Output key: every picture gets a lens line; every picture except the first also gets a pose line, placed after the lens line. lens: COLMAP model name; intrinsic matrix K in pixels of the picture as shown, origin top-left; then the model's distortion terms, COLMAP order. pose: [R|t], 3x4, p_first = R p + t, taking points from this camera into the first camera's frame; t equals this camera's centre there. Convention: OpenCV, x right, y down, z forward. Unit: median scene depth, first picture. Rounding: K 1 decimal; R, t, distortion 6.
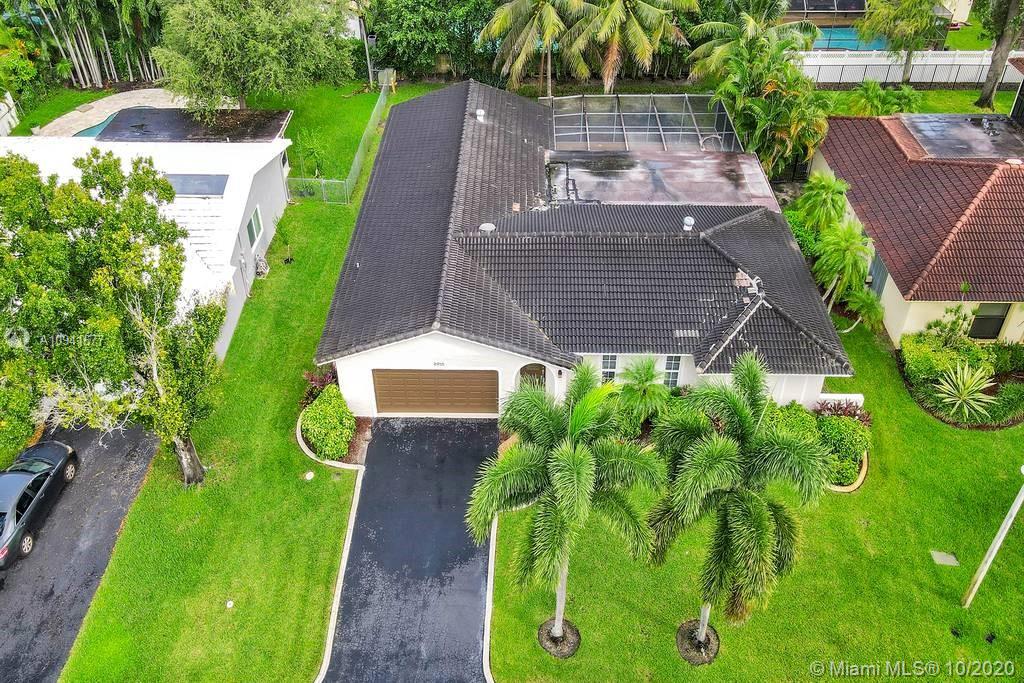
lens RADIAL K [[899.0, 0, 512.0], [0, 899.0, 341.5], [0, 0, 1]] dist [0.006980, 0.020234]
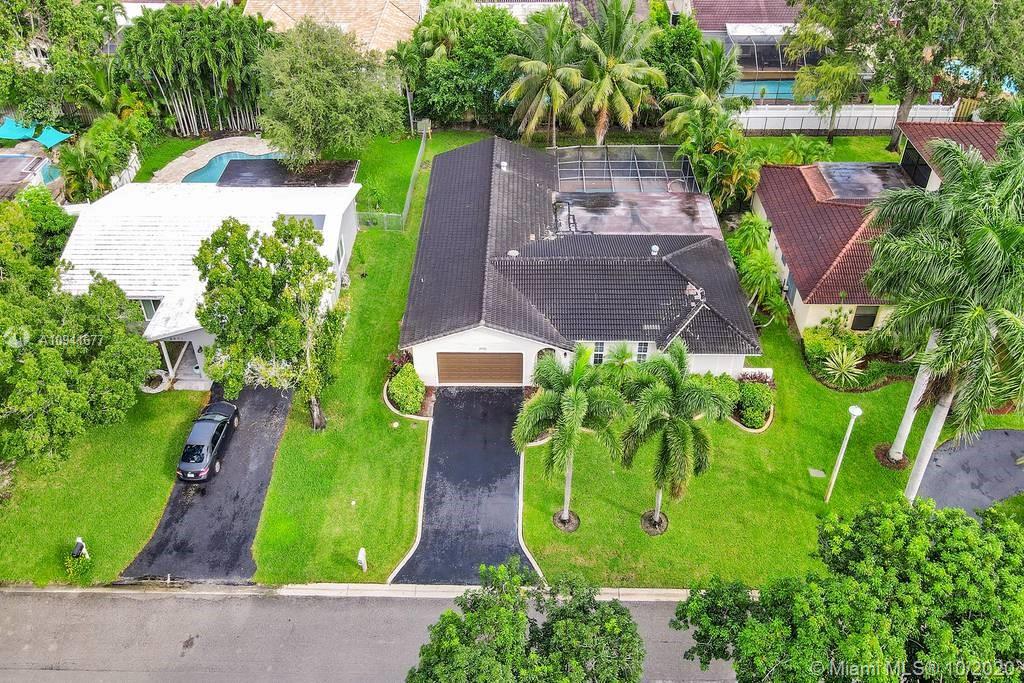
lens RADIAL K [[899.0, 0, 512.0], [0, 899.0, 341.5], [0, 0, 1]] dist [0.006980, 0.020234]
pose [[0.999990, -0.003890, 0.002088, -0.034360], [0.003888, 0.999992, 0.001003, 0.011237], [-0.002092, -0.000995, 0.999997, -0.438372]]
